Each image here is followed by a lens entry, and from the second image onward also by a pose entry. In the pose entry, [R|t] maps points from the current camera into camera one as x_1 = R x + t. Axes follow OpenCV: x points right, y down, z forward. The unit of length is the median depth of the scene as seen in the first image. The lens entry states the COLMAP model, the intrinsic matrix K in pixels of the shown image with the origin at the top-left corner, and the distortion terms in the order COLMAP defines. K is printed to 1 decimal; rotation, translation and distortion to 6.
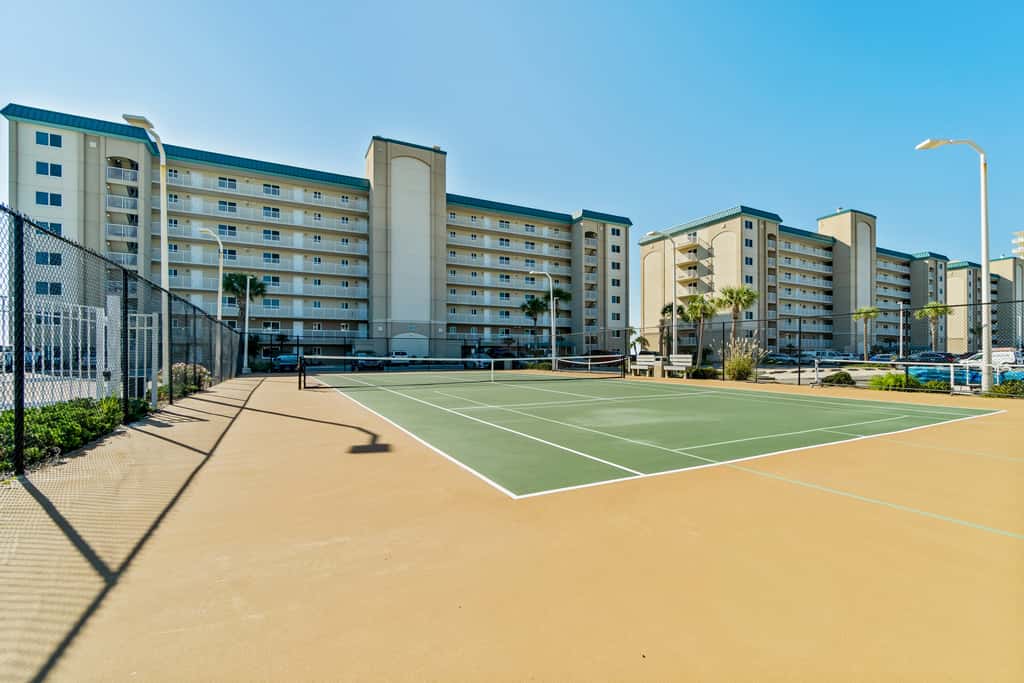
lens RADIAL K [[443.9, 0, 512.7], [0, 443.9, 365.1], [0, 0, 1]] dist [0.001776, 0.000849]
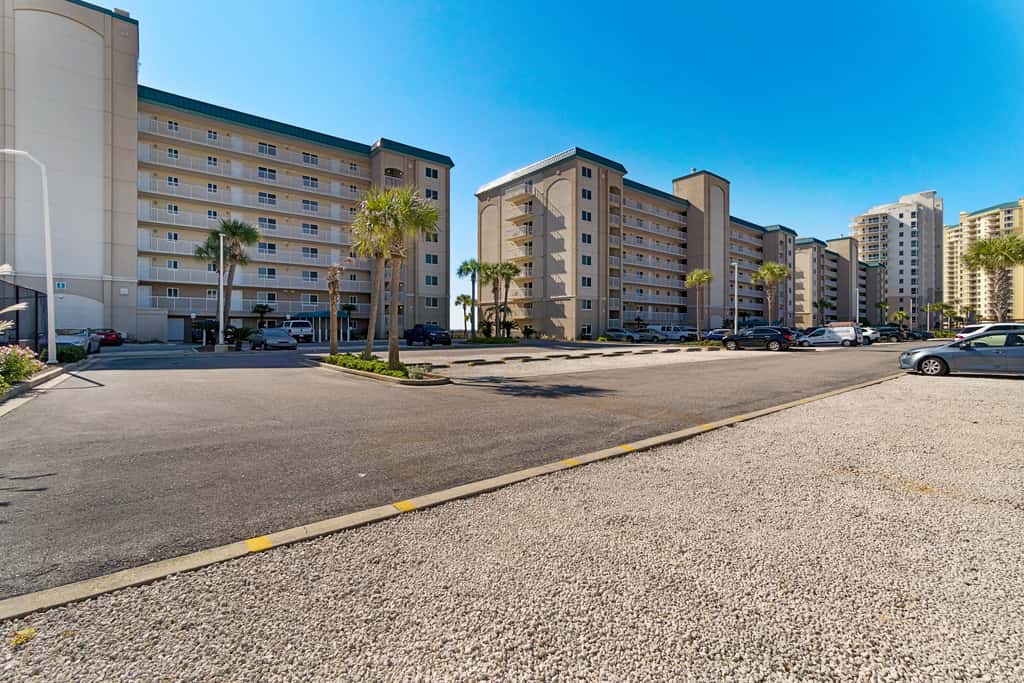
lens RADIAL K [[444.0, 0, 512.0], [0, 444.0, 341.5], [0, 0, 1]] dist [-0.002226, -0.000074]
pose [[0.981186, -0.003225, 0.193037, 0.218188], [0.002062, 0.999979, 0.006223, -0.005820], [-0.193053, -0.005708, 0.981172, 0.198992]]
